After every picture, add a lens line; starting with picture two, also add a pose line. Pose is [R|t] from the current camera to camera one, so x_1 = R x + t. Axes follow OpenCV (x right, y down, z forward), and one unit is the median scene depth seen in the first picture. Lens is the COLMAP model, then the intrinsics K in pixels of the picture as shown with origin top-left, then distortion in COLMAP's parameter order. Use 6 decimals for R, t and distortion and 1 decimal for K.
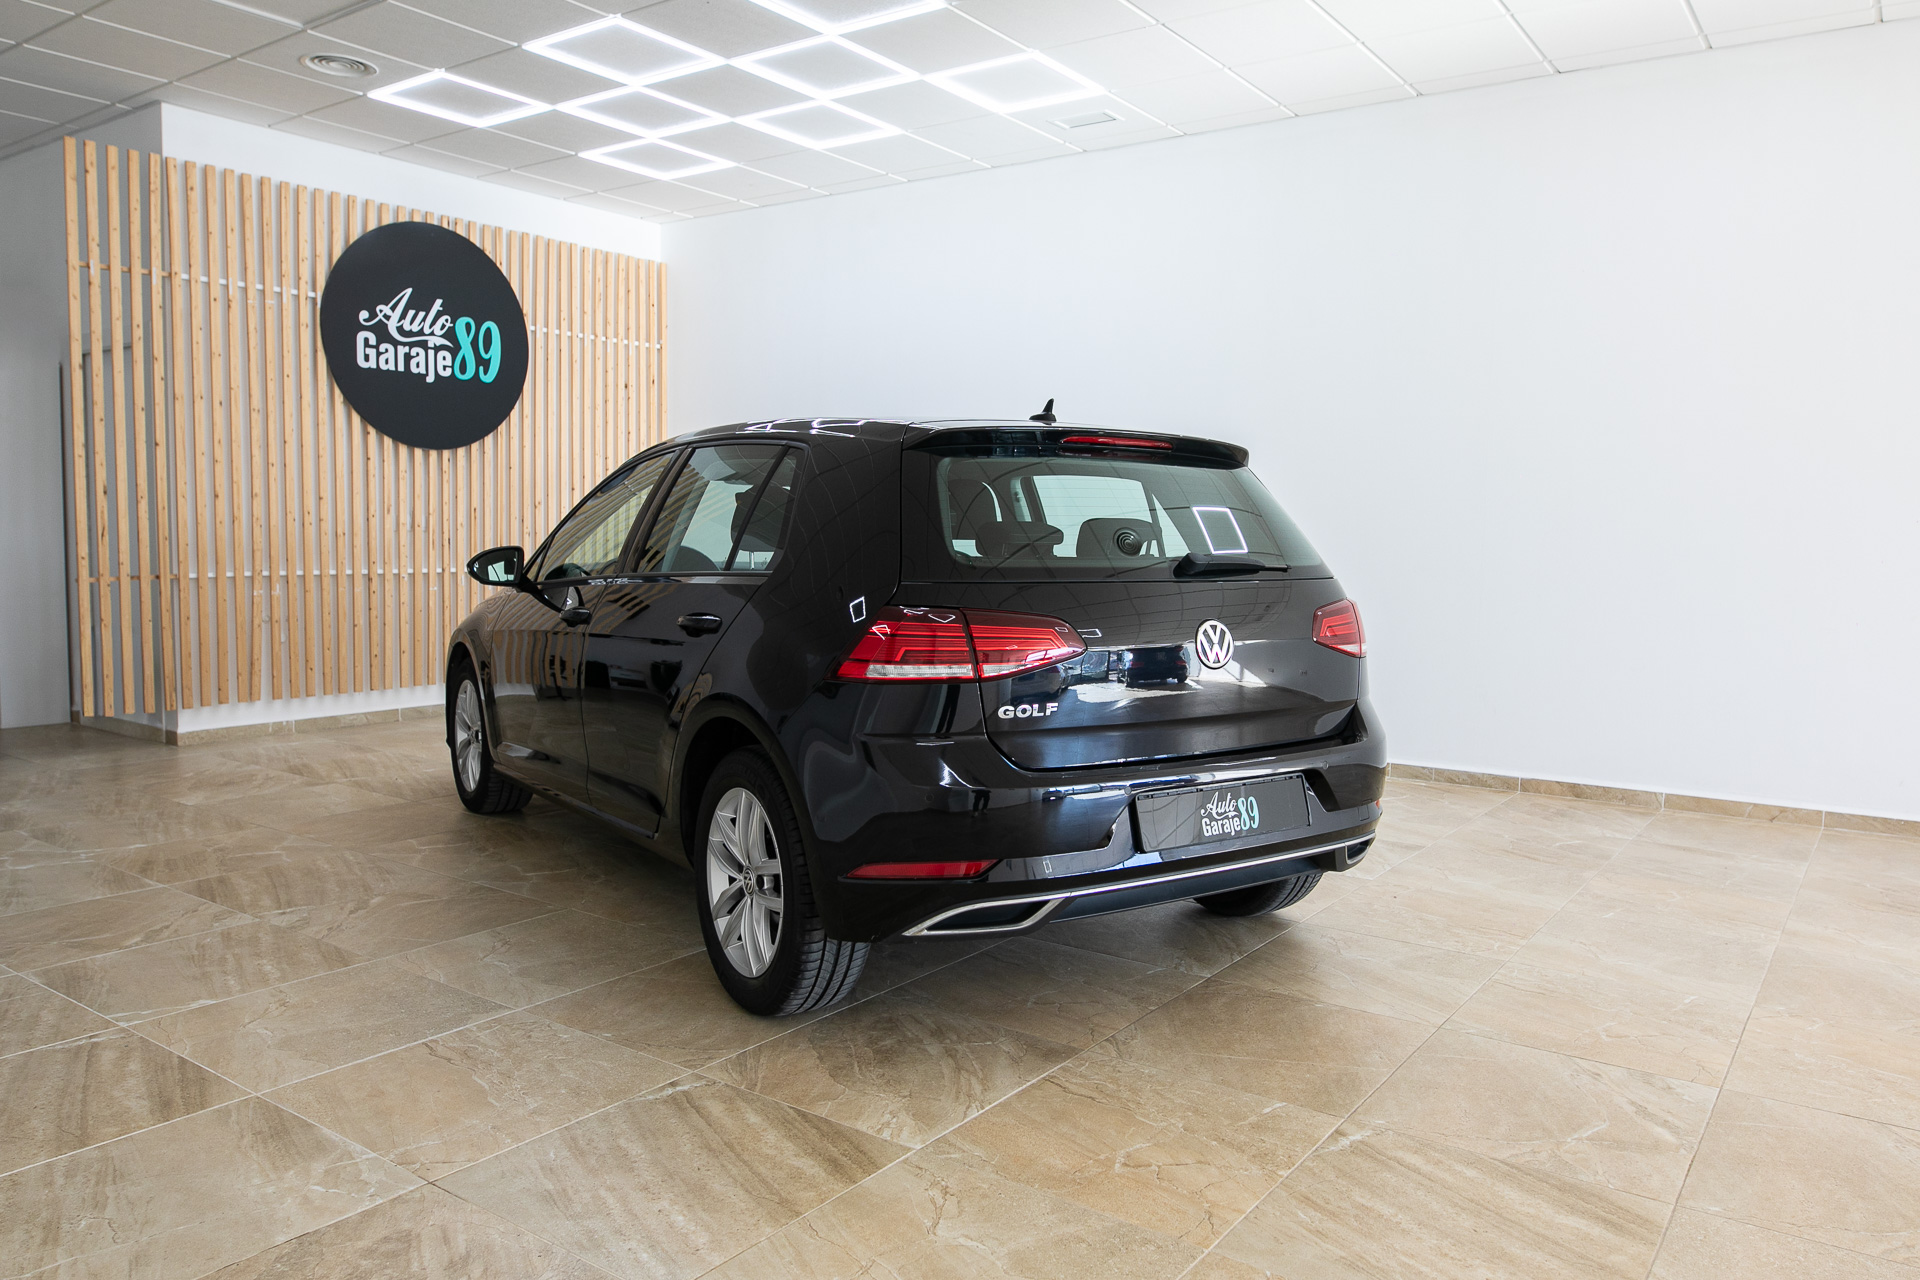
lens RADIAL K [[1202.8, 0, 1005.6], [0, 1202.8, 626.7], [0, 0, 1]] dist [-0.023086, 0.000776]
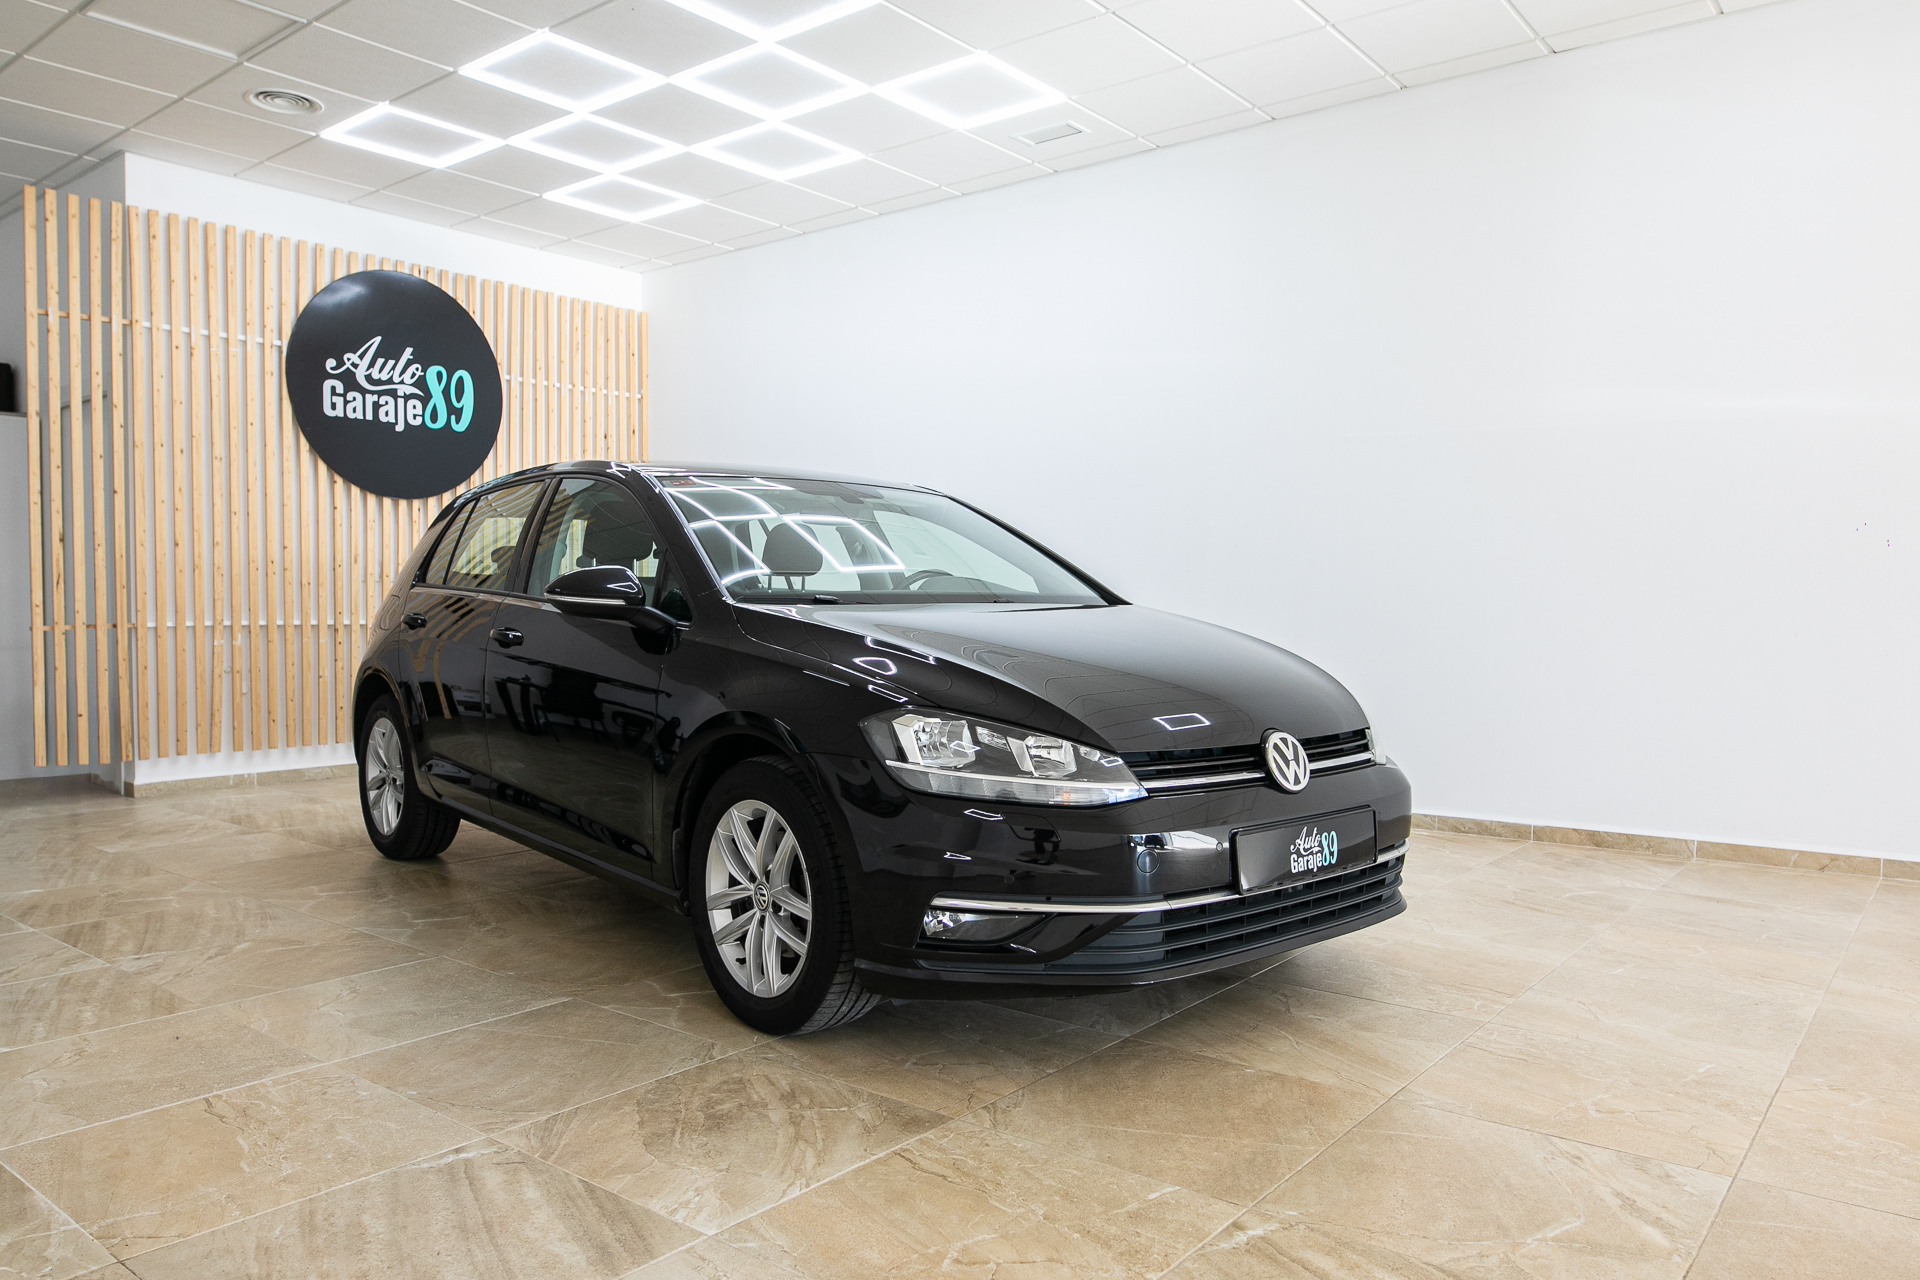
lens RADIAL K [[1202.8, 0, 960.9], [0, 1202.8, 655.1], [0, 0, 1]] dist [-0.023086, 0.000776]
pose [[0.997854, -0.010686, -0.064597, 0.065031], [0.008445, 0.999356, -0.034865, 0.028425], [0.064928, 0.034244, 0.997302, 0.074653]]
